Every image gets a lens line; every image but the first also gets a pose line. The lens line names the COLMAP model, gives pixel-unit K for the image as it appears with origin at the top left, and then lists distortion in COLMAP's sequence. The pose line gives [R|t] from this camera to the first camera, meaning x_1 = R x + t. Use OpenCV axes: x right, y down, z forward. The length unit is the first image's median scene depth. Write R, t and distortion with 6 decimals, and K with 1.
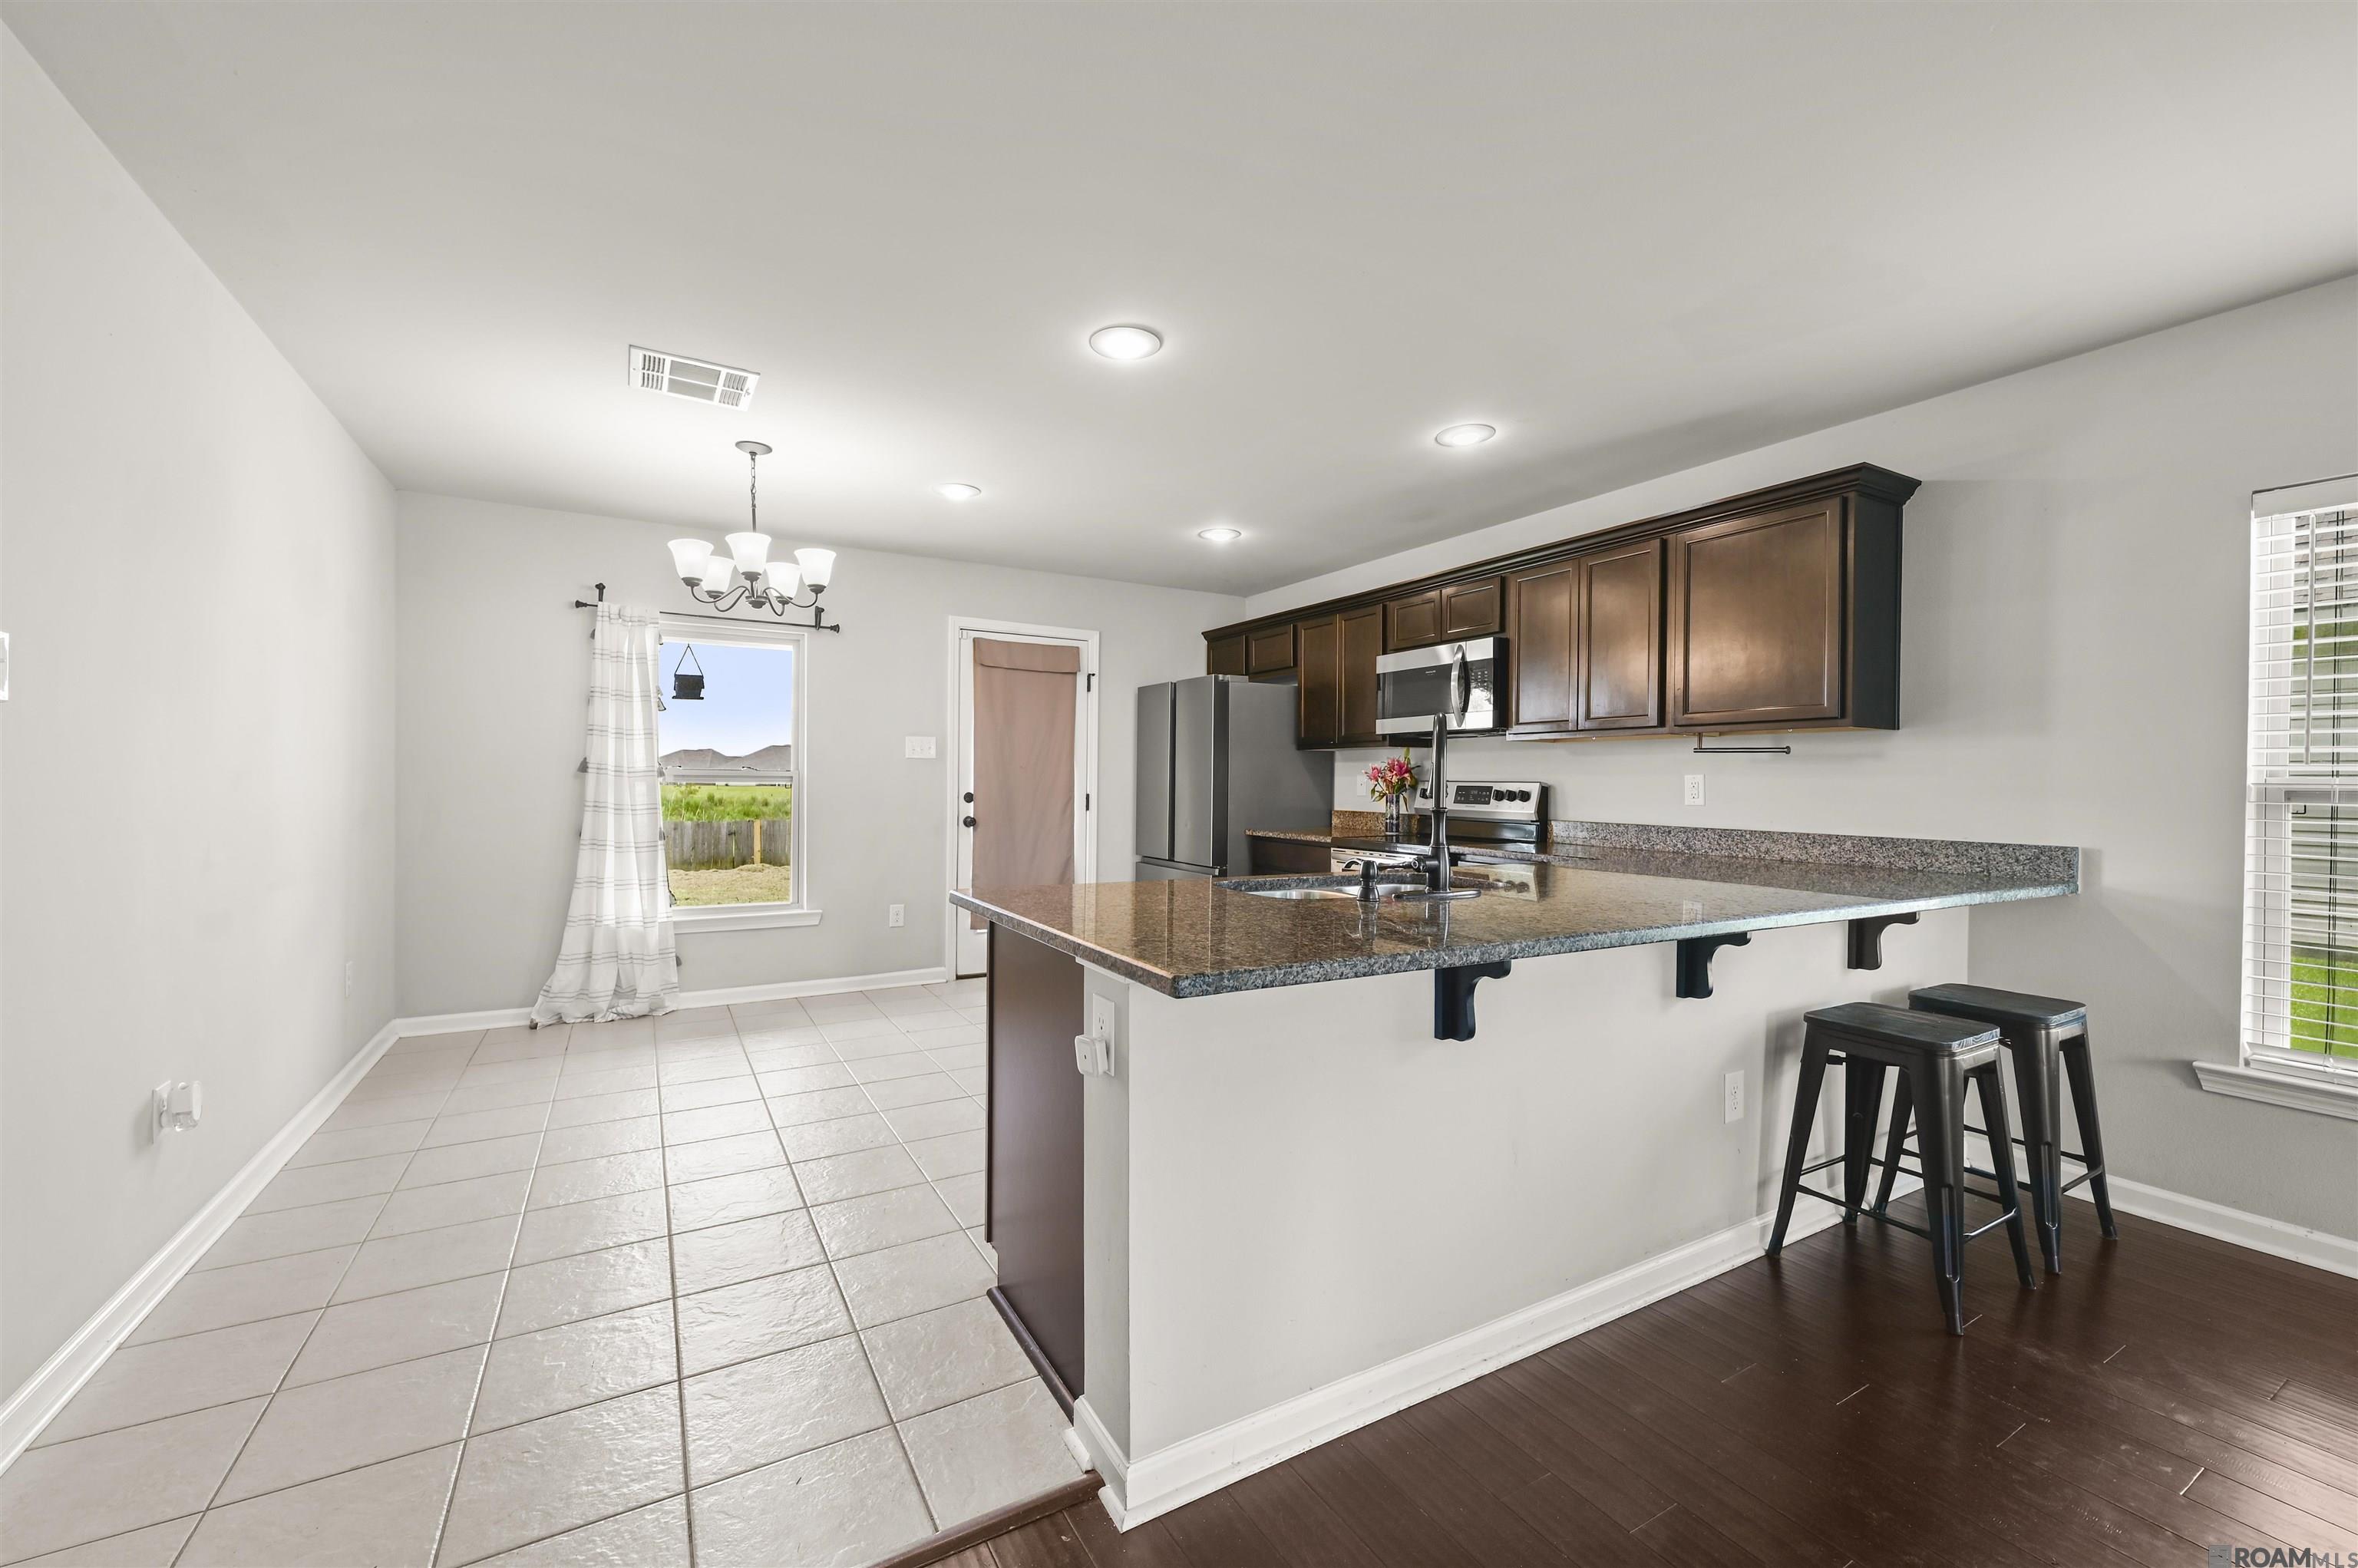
lens RADIAL K [[943.2, 0, 1173.1], [0, 943.2, 788.4], [0, 0, 1]] dist [0.004340, 0.000277]
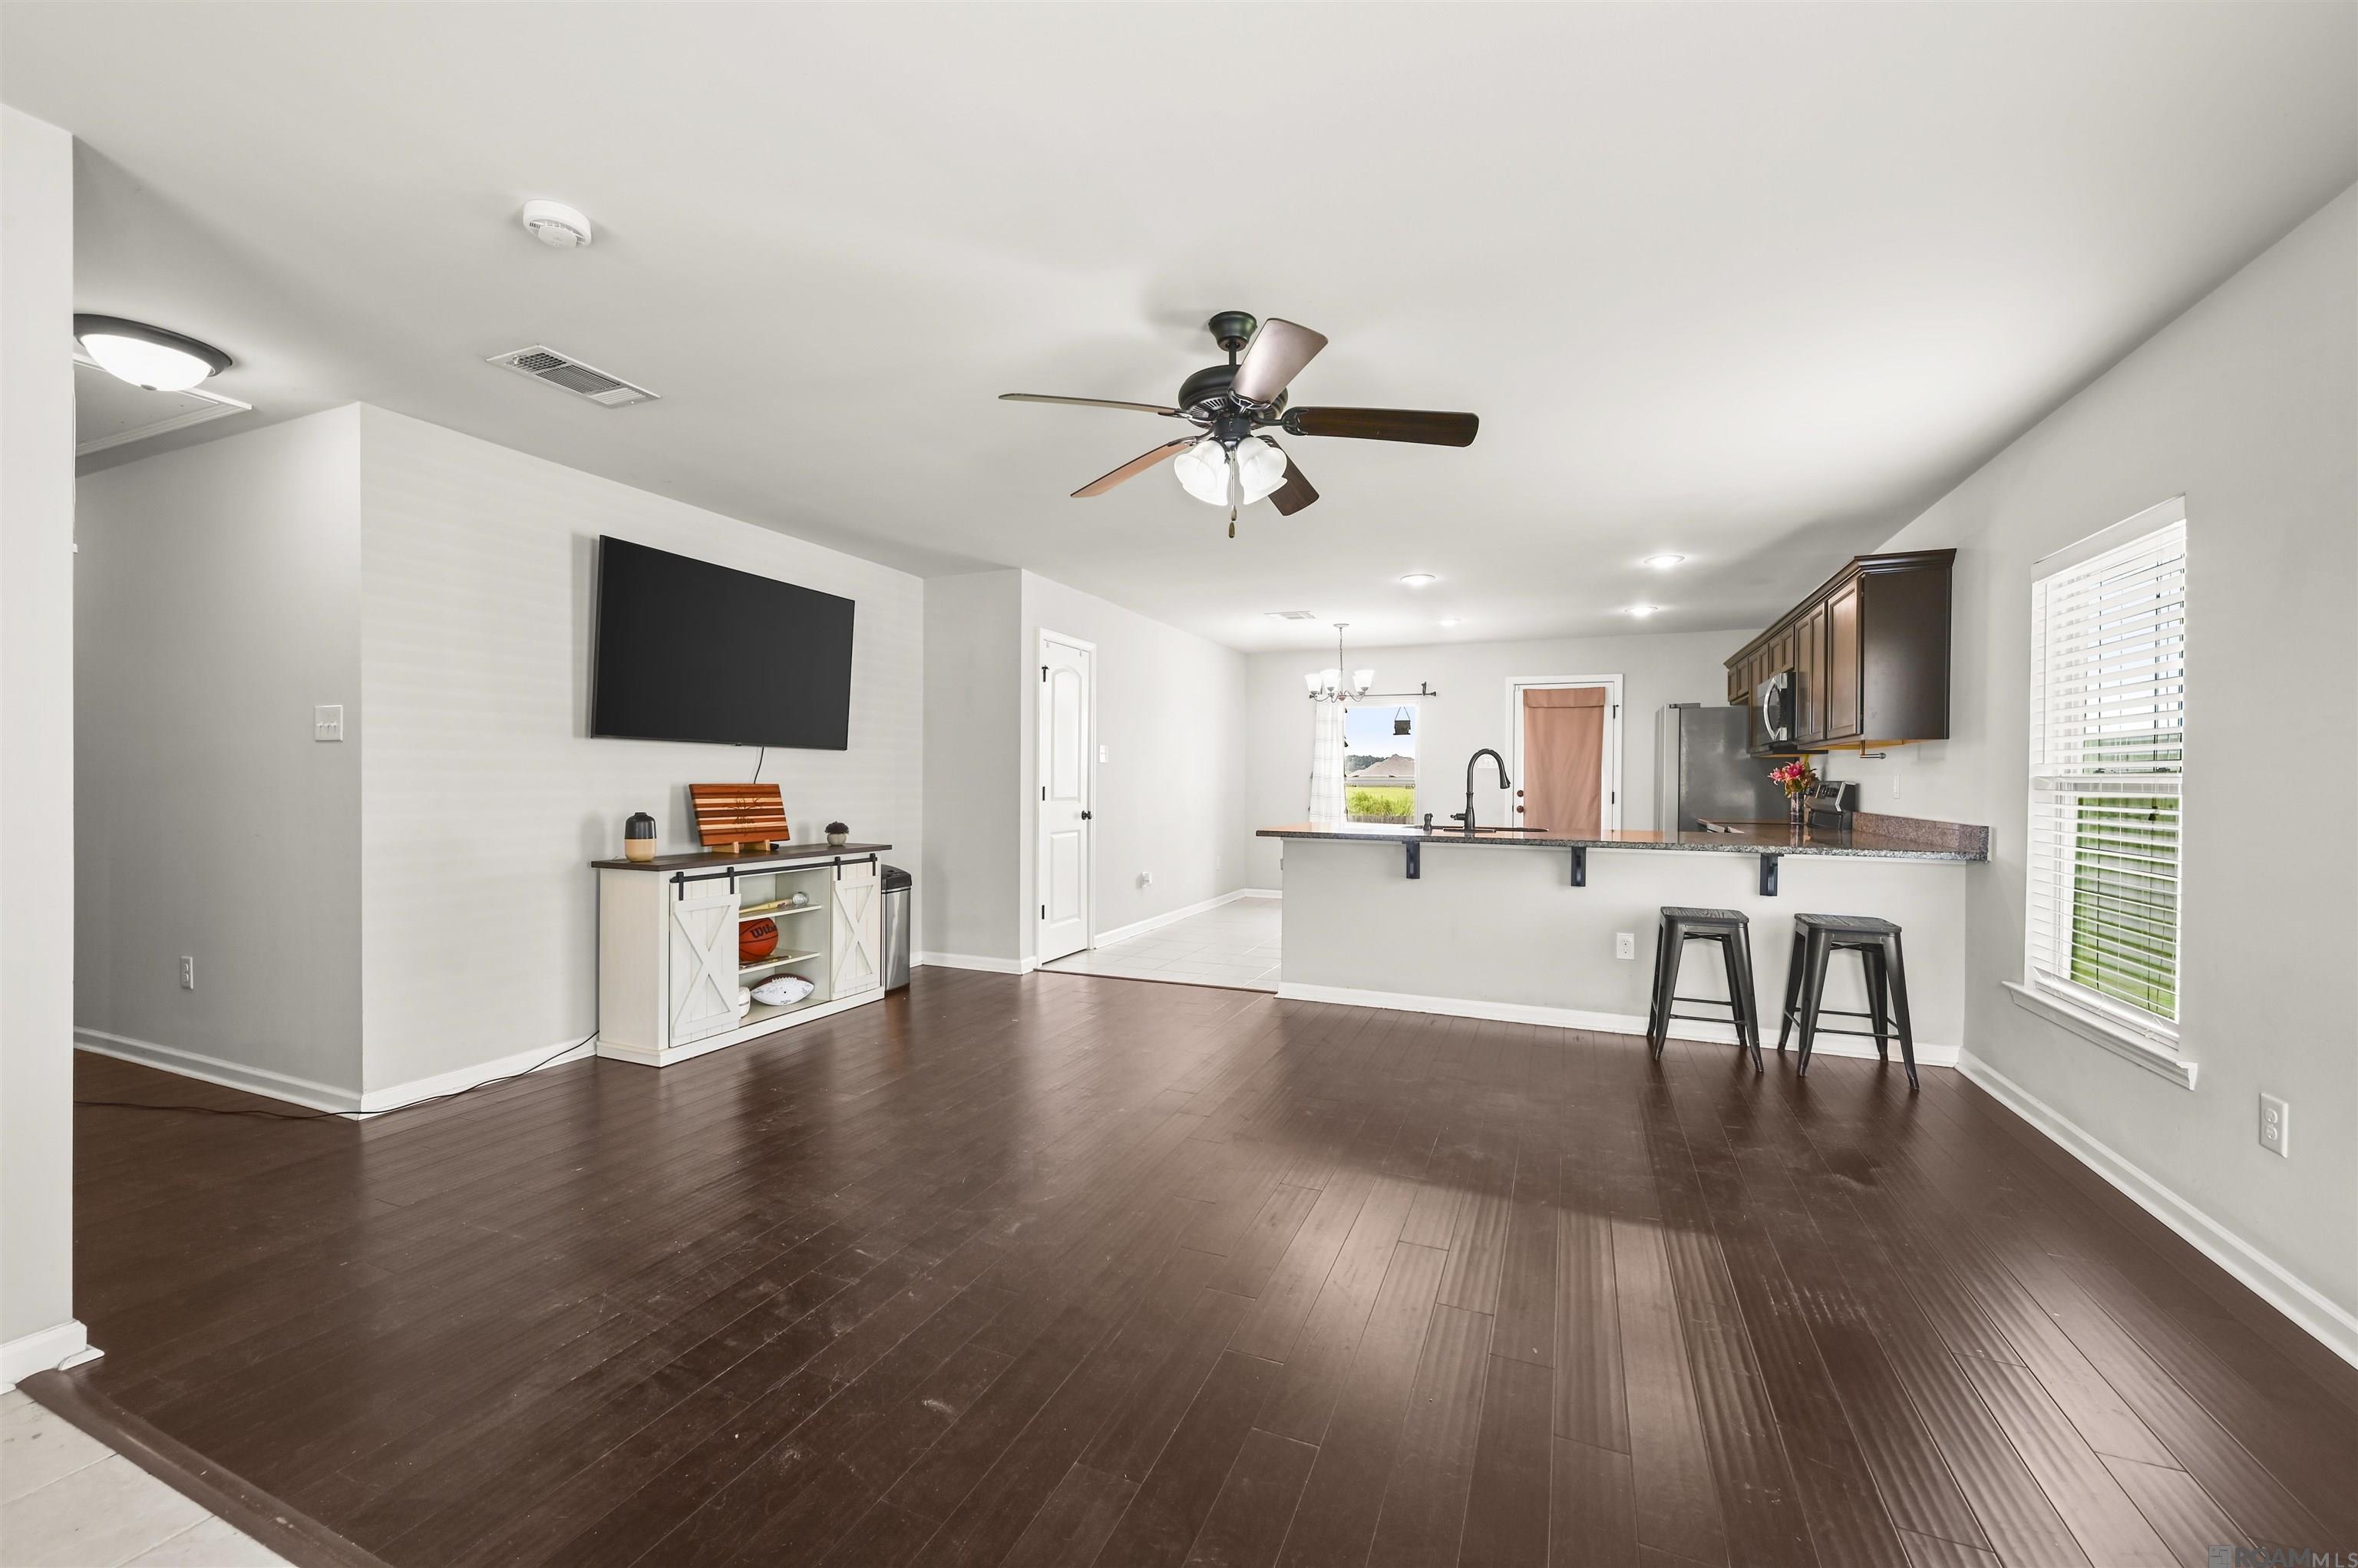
lens RADIAL K [[943.2, 0, 1179.7], [0, 943.2, 784.4], [0, 0, 1]] dist [0.004340, 0.000277]
pose [[0.601443, -0.003832, -0.798907, 0.679696], [-0.003914, 0.999962, -0.007743, 0.009081], [0.798906, 0.007784, 0.601405, -0.371355]]
